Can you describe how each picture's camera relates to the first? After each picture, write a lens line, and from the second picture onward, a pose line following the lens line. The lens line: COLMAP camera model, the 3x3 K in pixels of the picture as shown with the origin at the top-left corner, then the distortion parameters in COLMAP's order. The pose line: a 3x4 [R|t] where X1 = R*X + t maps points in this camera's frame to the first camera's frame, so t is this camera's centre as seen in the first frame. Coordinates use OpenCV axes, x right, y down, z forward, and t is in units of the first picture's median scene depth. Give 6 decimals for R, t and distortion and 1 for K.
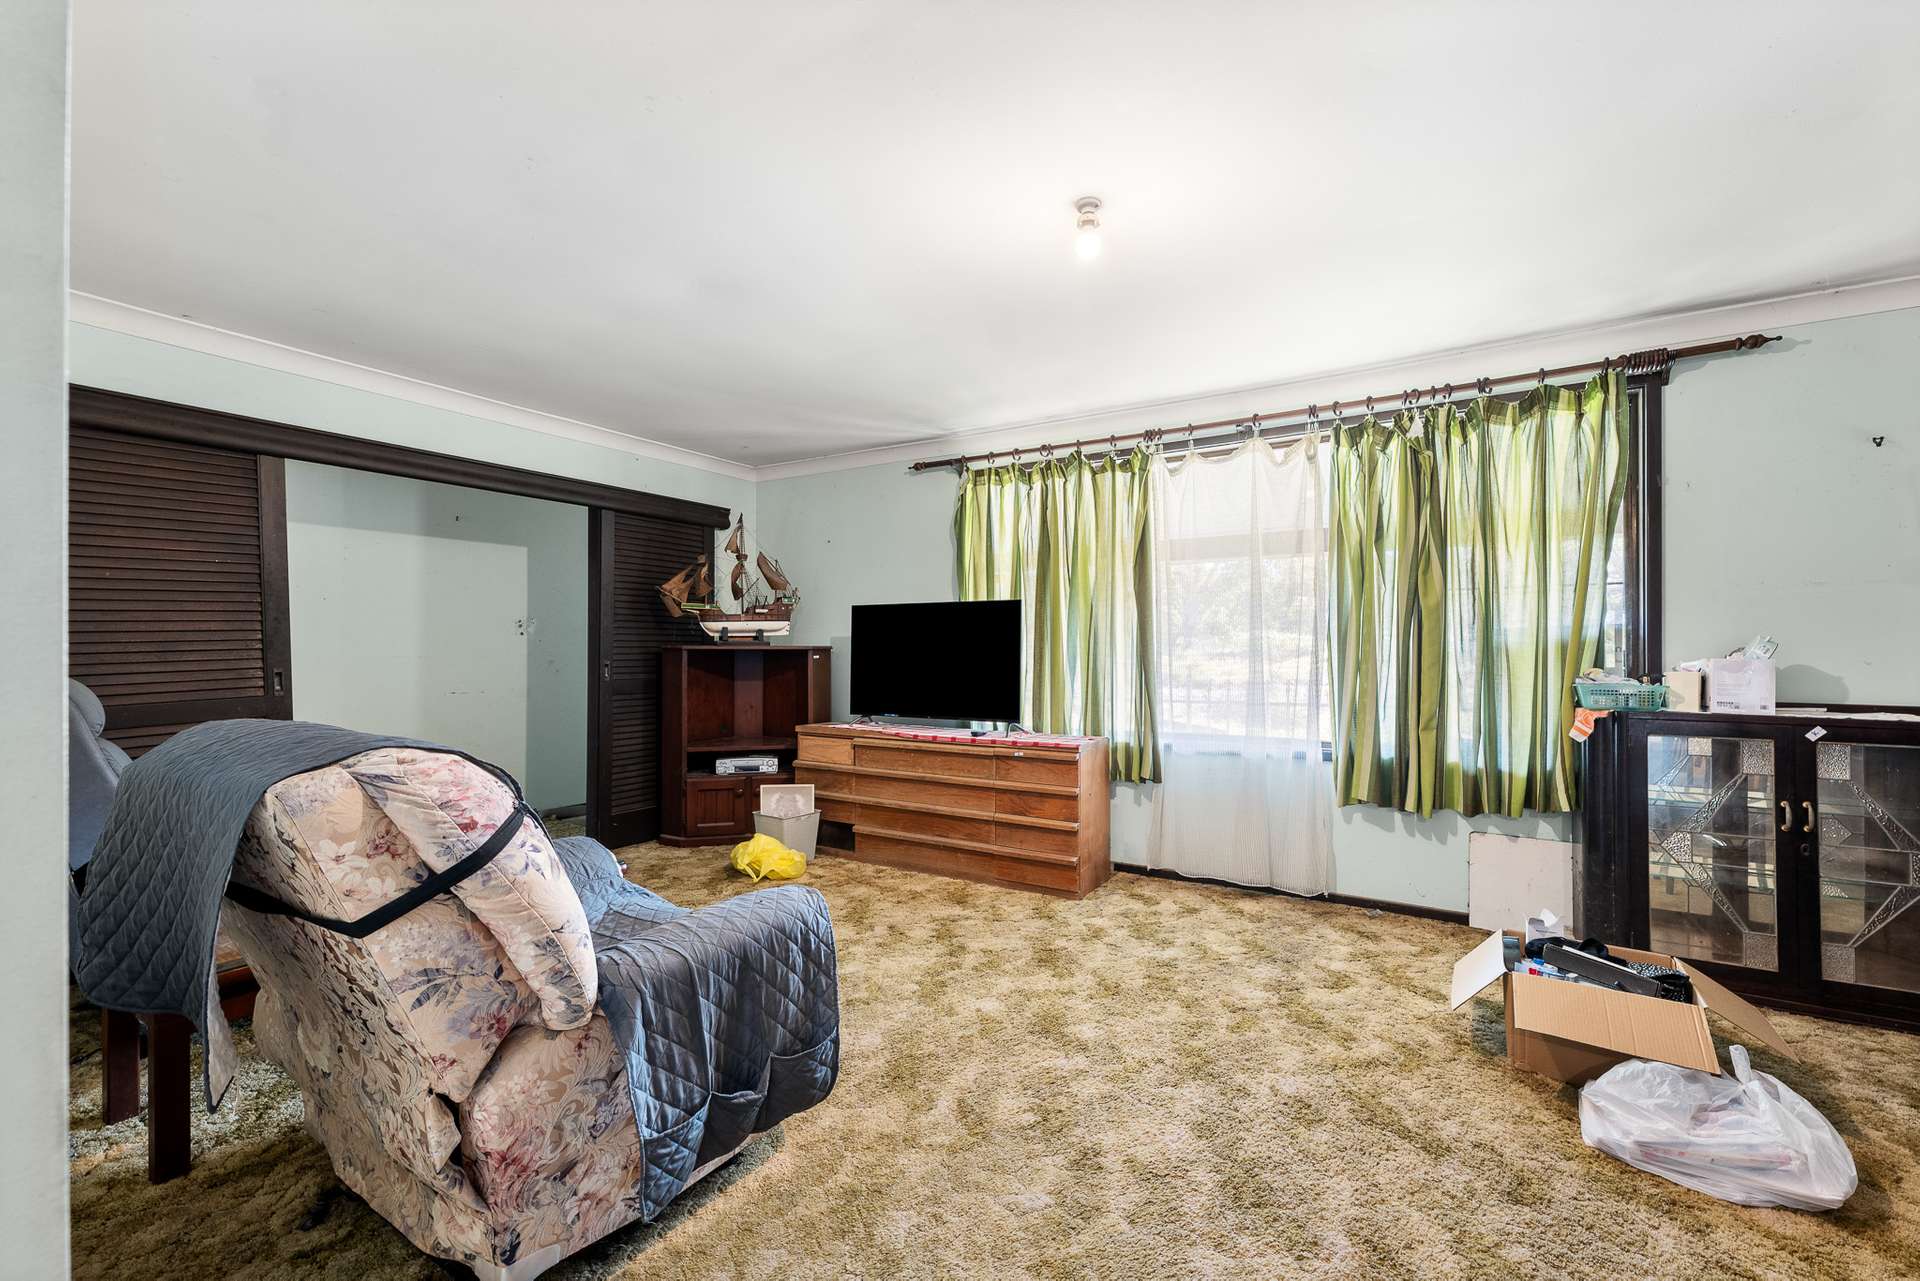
lens RADIAL K [[792.2, 0, 960.0], [0, 792.2, 640.5], [0, 0, 1]] dist [-0.000888, -0.000316]
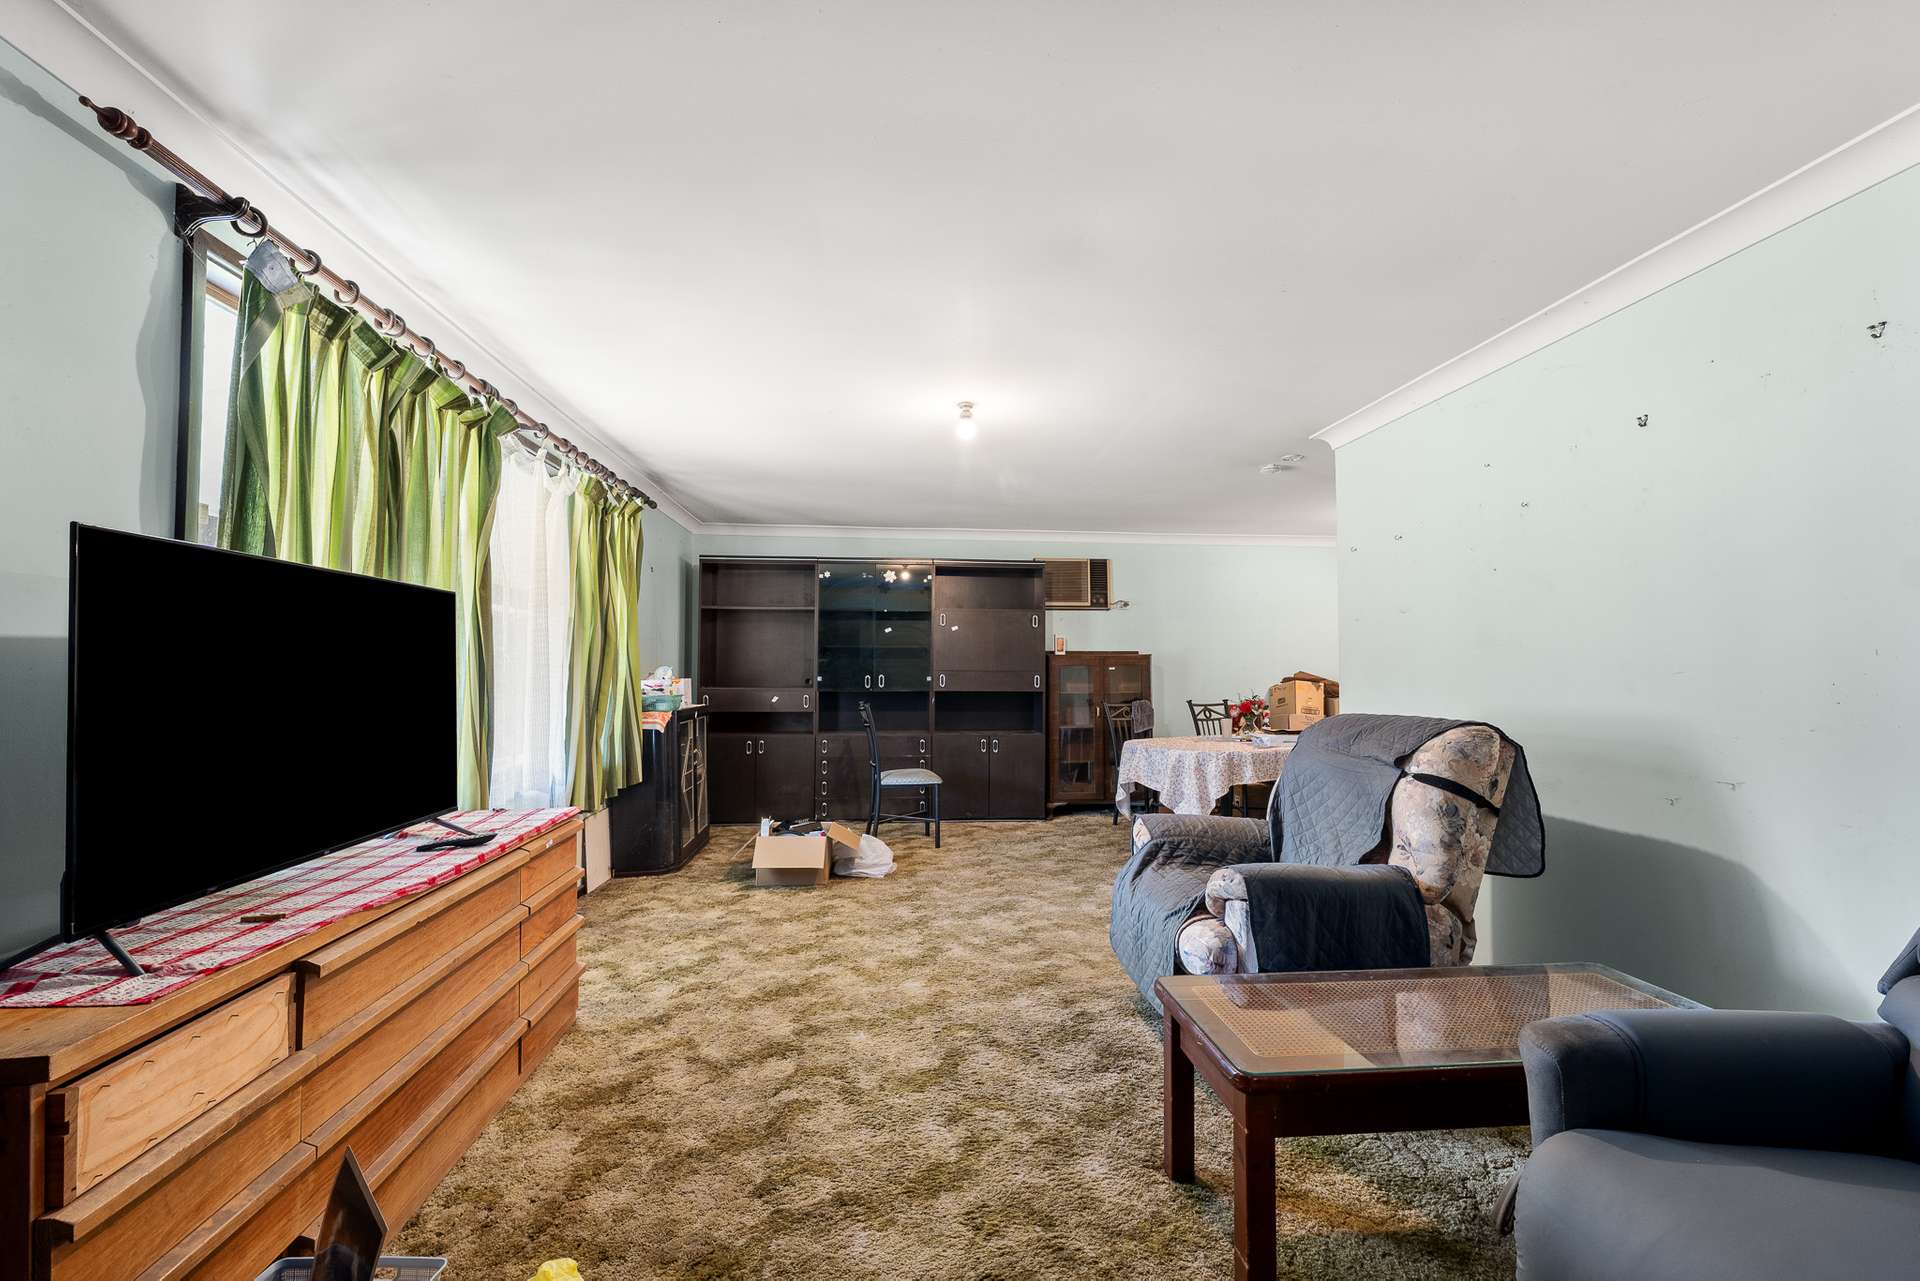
lens RADIAL K [[792.2, 0, 960.0], [0, 792.2, 640.5], [0, 0, 1]] dist [-0.000888, -0.000316]
pose [[-0.611272, 0.028171, 0.790919, -0.816187], [-0.007204, 0.999127, -0.041154, 0.004453], [-0.791388, -0.030854, -0.610535, 1.456170]]
